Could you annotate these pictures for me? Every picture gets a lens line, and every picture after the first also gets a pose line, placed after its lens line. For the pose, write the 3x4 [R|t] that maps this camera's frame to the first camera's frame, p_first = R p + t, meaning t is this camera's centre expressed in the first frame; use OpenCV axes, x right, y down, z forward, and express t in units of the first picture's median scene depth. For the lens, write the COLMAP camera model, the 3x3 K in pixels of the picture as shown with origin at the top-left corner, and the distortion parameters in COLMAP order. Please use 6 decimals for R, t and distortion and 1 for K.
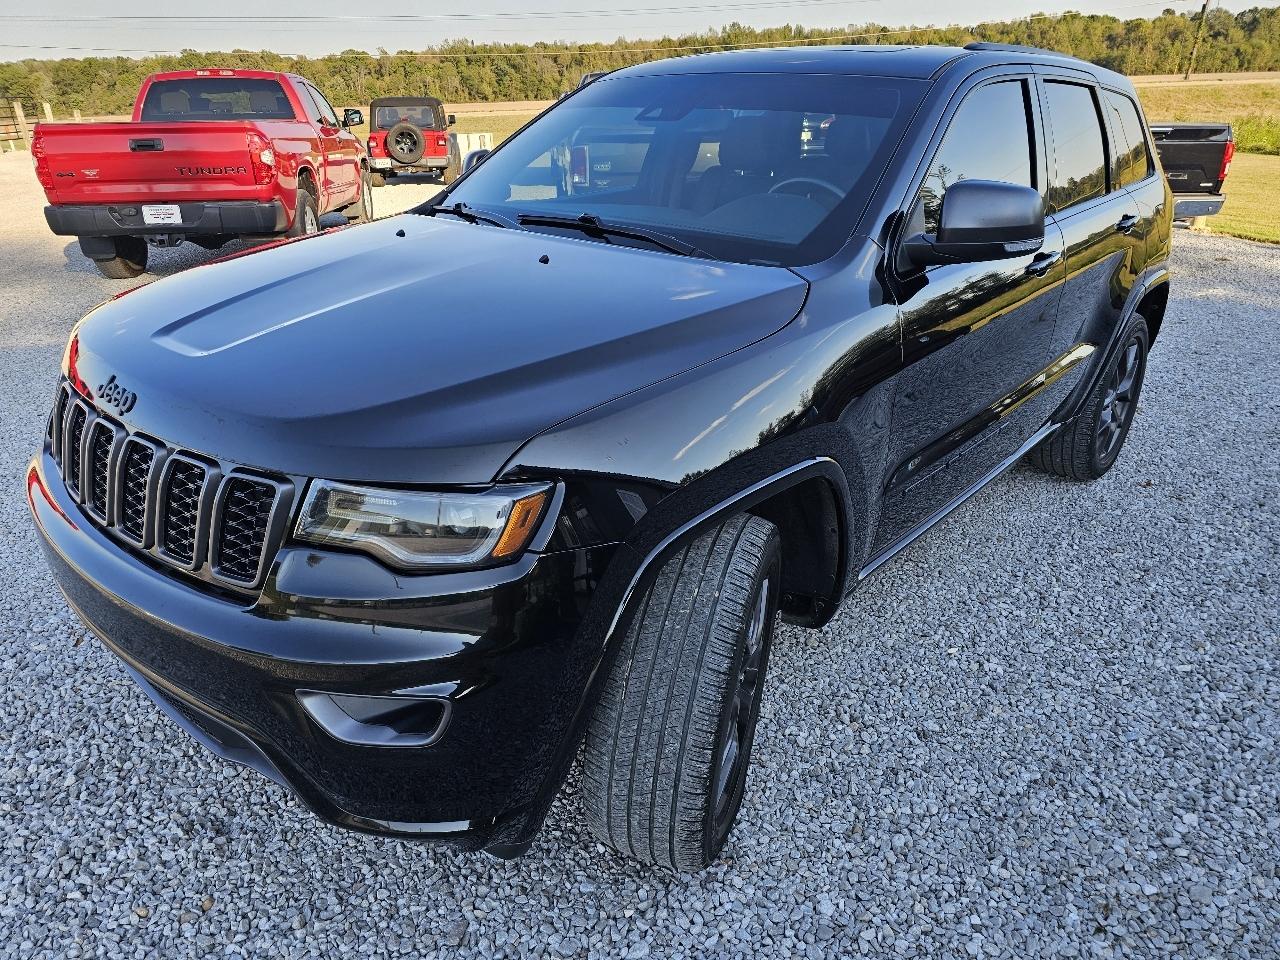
lens RADIAL K [[868.8, 0, 640.0], [0, 868.8, 480.0], [0, 0, 1]] dist [0.051624, -0.044233]
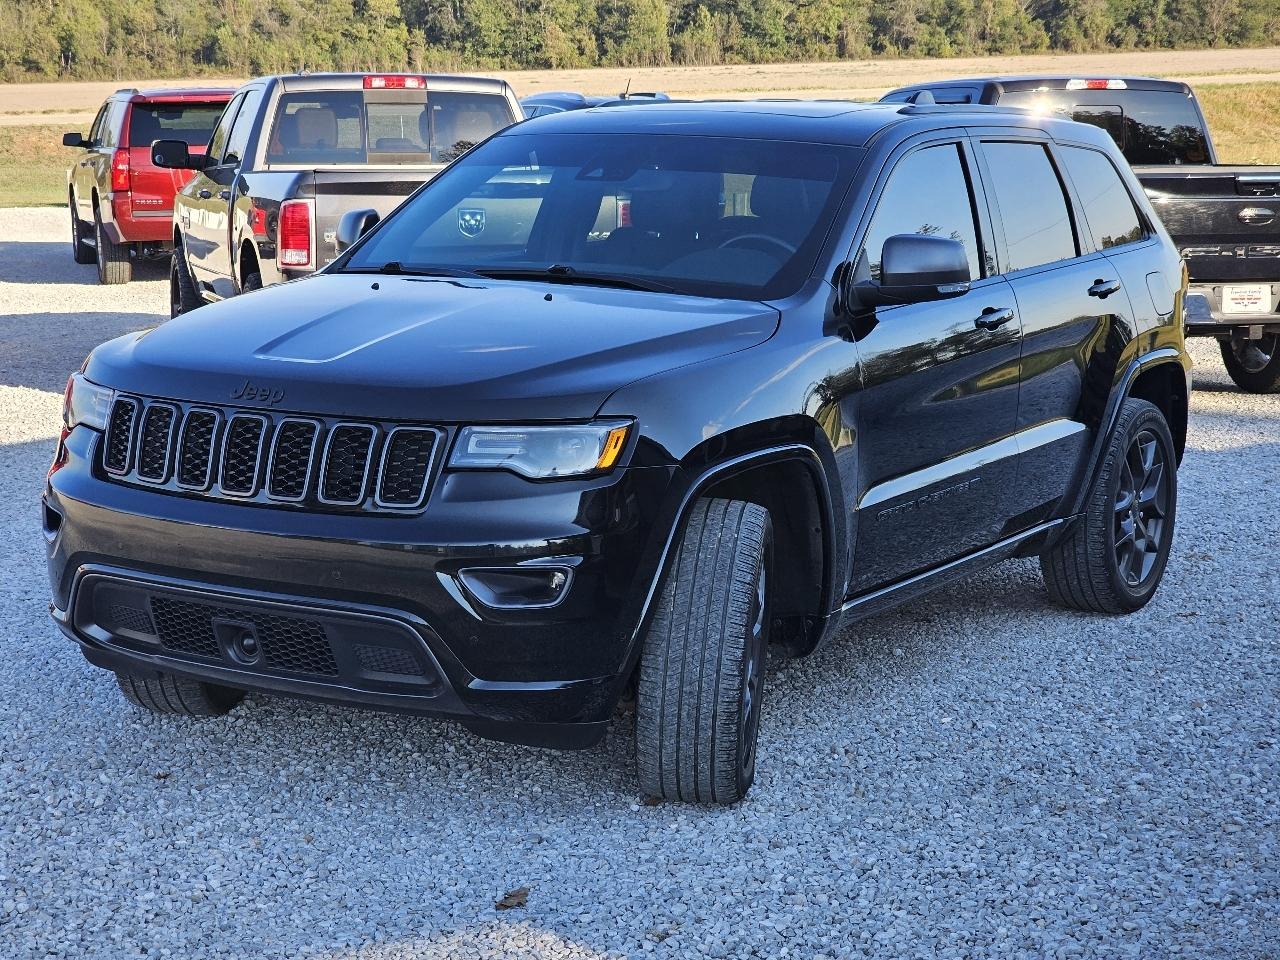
lens RADIAL K [[2736.4, 0, 594.8], [0, 2736.4, 478.0], [0, 0, 1]] dist [-0.789320, 9.033349]
pose [[0.984853, -0.021047, 0.172110, -0.633711], [0.064405, 0.965996, -0.250408, 0.822183], [-0.160987, 0.257699, 0.952719, -2.210843]]
